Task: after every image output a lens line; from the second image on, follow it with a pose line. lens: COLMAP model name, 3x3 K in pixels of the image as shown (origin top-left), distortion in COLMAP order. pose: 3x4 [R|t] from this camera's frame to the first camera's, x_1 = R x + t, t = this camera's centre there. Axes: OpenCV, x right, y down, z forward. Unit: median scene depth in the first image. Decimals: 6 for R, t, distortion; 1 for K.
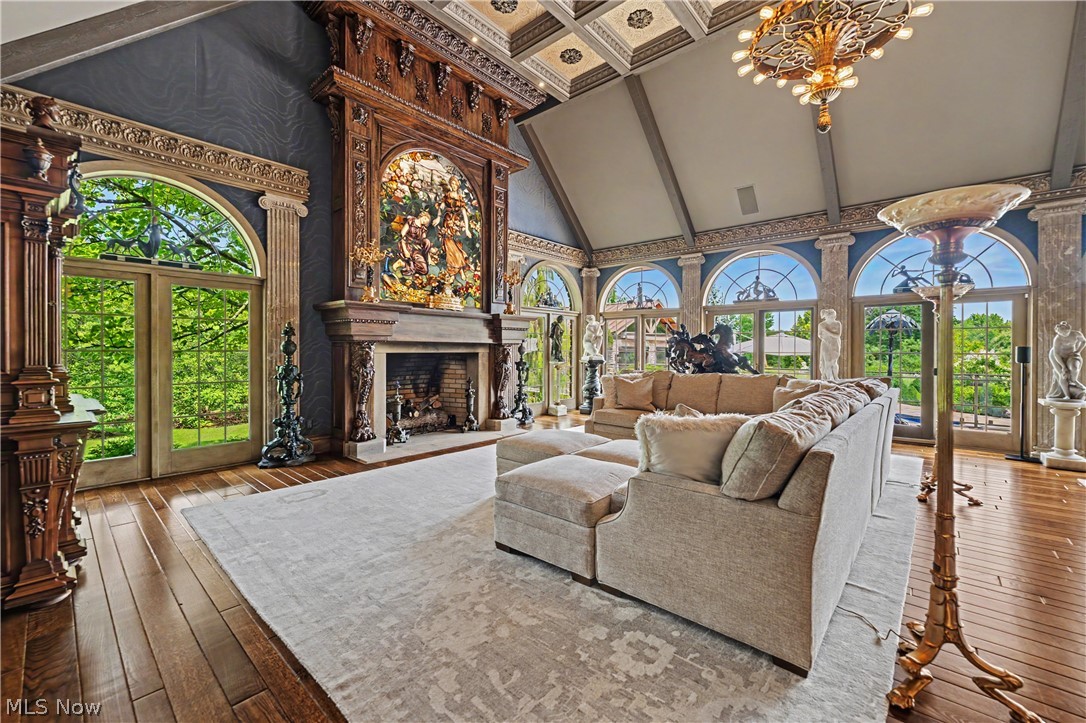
lens RADIAL K [[435.2, 0, 543.4], [0, 435.2, 356.2], [0, 0, 1]] dist [-0.000796, 0.000391]
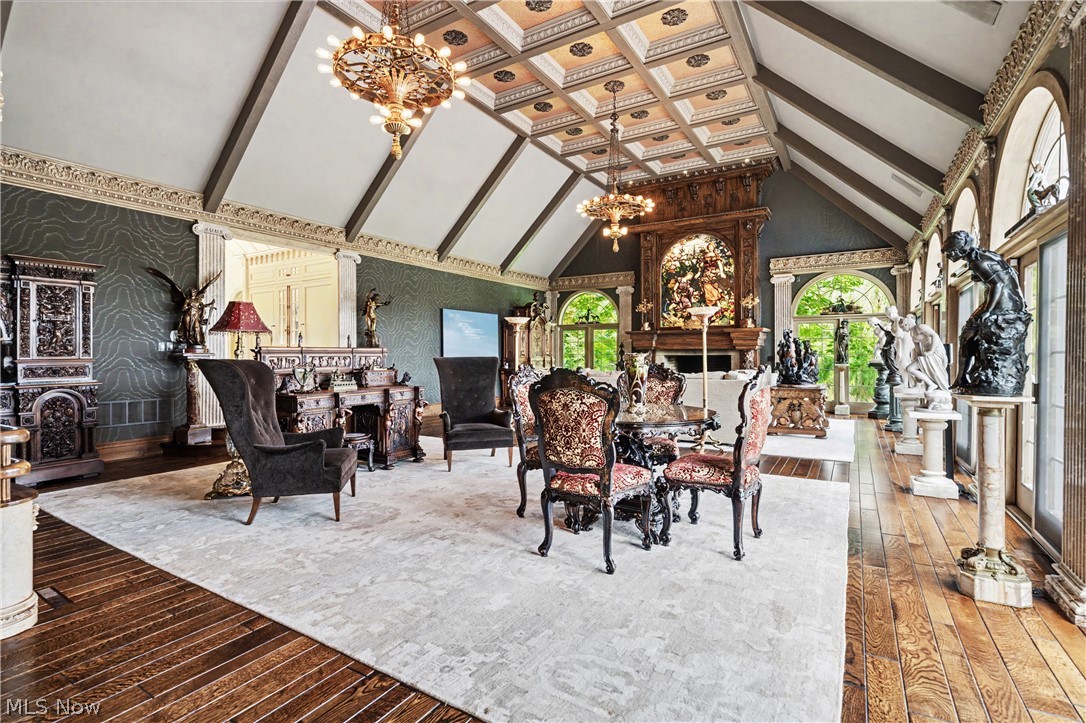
lens RADIAL K [[510.6, 0, 544.8], [0, 510.6, 353.0], [0, 0, 1]] dist [0.000183, -0.000179]
pose [[0.193156, -0.004065, -0.981160, 1.609181], [-0.004772, 0.999976, -0.005083, -0.003208], [0.981156, 0.005664, 0.193132, 0.063899]]
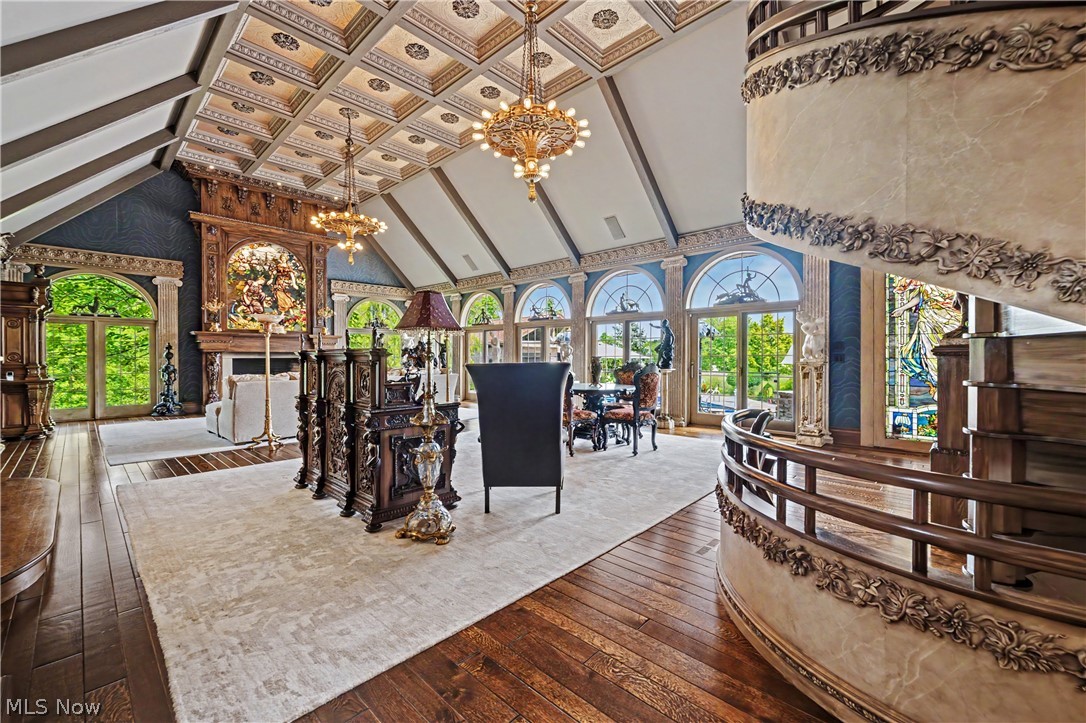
lens RADIAL K [[441.6, 0, 541.9], [0, 441.6, 358.3], [0, 0, 1]] dist [0.008923, -0.000204]
pose [[0.999778, -0.003523, -0.020786, 0.910732], [0.003530, 0.999994, 0.000341, -0.002512], [0.020784, -0.000414, 0.999784, -0.772004]]
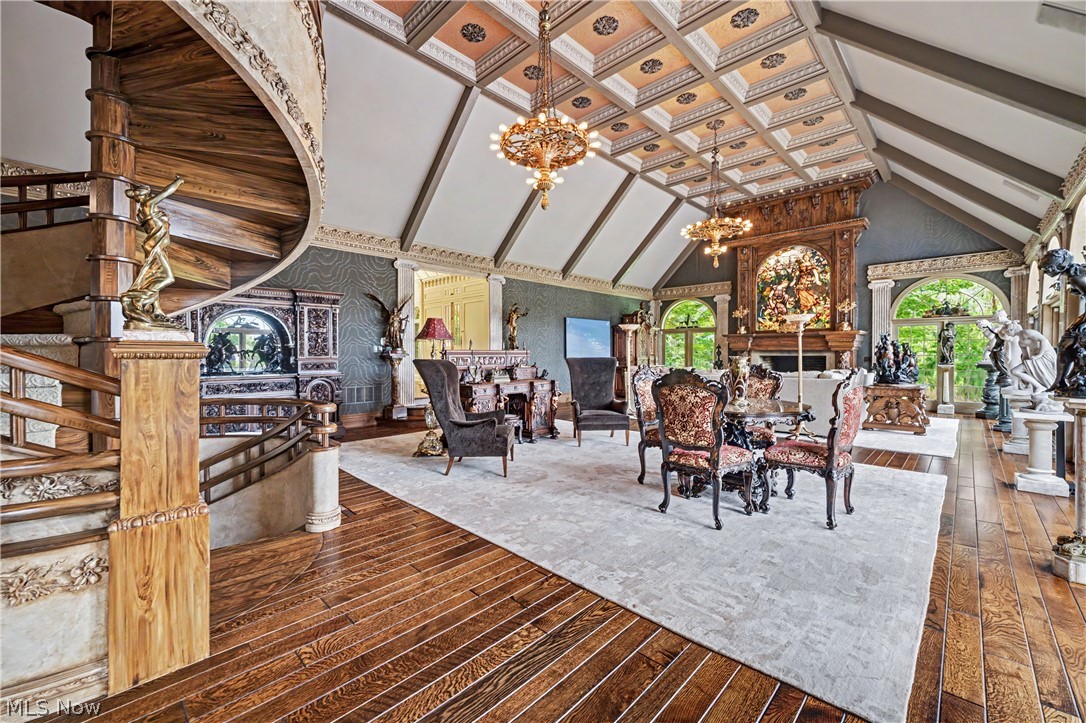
lens RADIAL K [[435.2, 0, 543.4], [0, 435.2, 356.2], [0, 0, 1]] dist [-0.000796, 0.000391]
pose [[-0.032773, 0.006159, -0.999444, 1.679102], [-0.007775, 0.999949, 0.006417, -0.009045], [0.999433, 0.007981, -0.032723, 0.022503]]
